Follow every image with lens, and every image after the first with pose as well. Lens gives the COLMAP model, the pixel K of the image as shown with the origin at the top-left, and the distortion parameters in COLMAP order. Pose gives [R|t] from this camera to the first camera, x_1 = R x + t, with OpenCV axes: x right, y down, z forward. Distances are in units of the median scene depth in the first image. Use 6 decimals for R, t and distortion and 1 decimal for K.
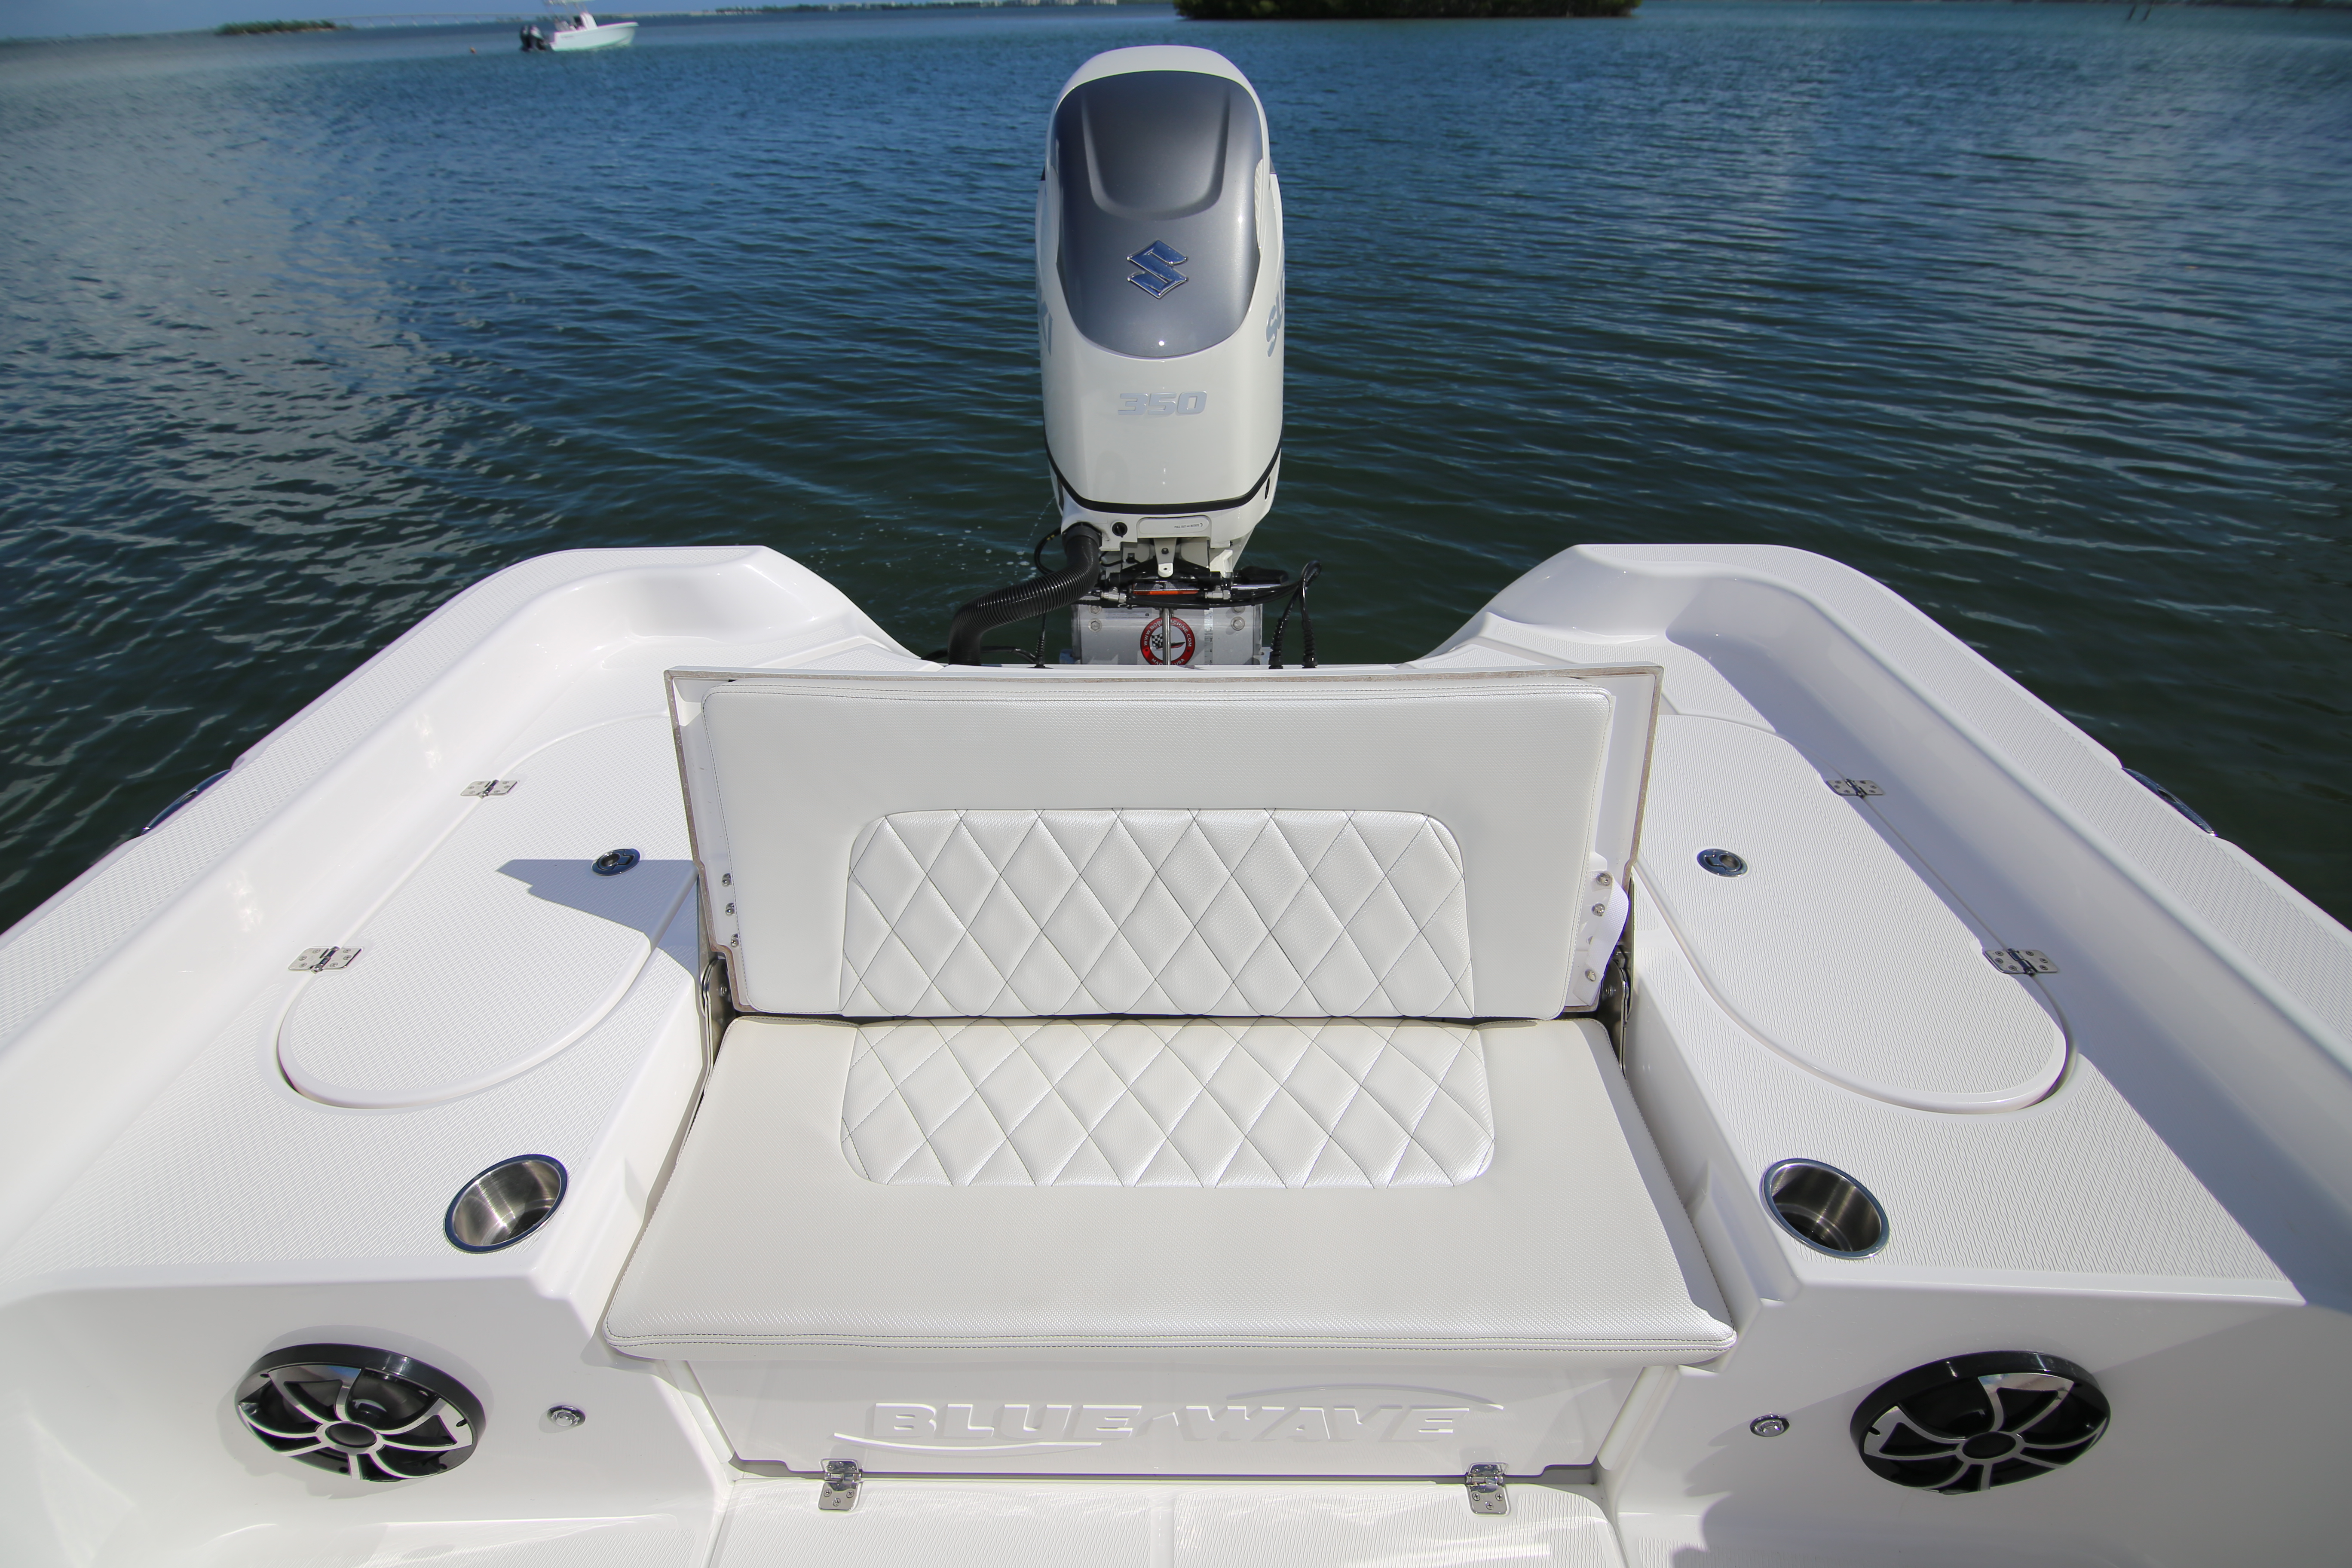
lens RADIAL K [[1085.4, 0, 1151.5], [0, 1085.4, 785.0], [0, 0, 1]] dist [-0.044491, 0.004867]
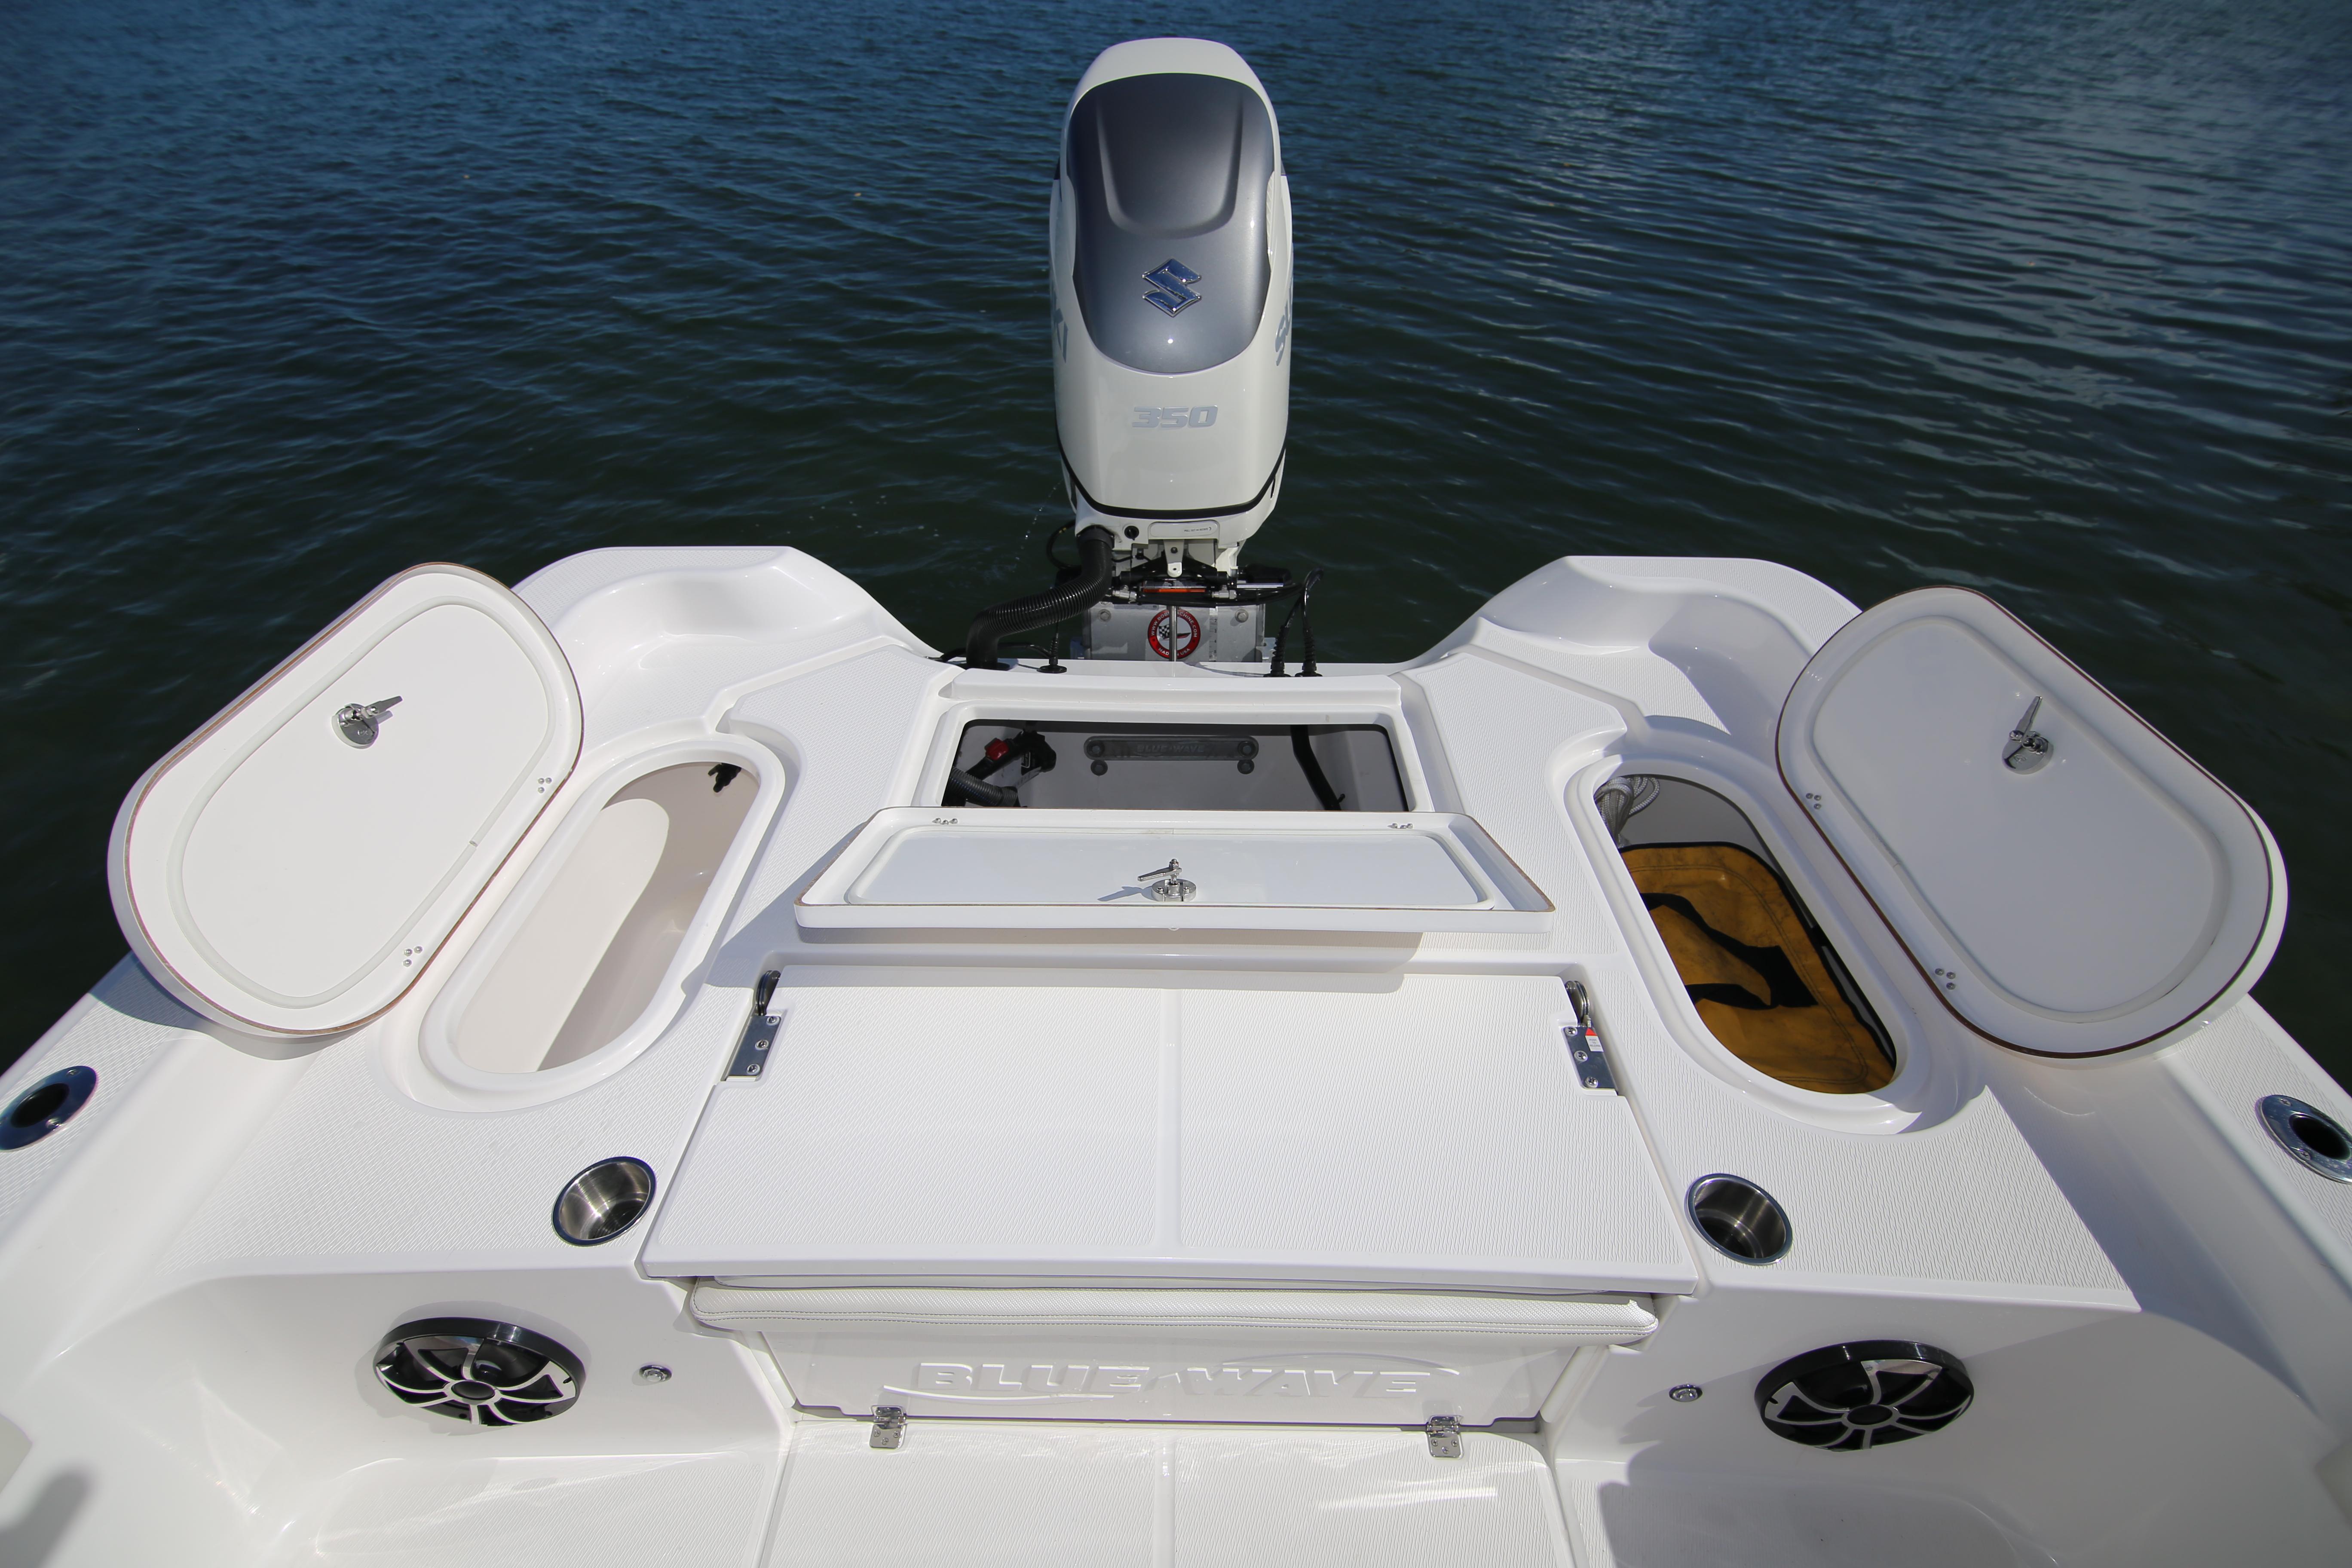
lens RADIAL K [[1085.4, 0, 1151.5], [0, 1085.4, 785.0], [0, 0, 1]] dist [-0.044491, 0.004867]
pose [[0.999924, 0.012097, 0.002310, -0.016186], [-0.012239, 0.996925, 0.077394, -0.133835], [-0.001366, -0.077416, 0.996998, -0.107765]]
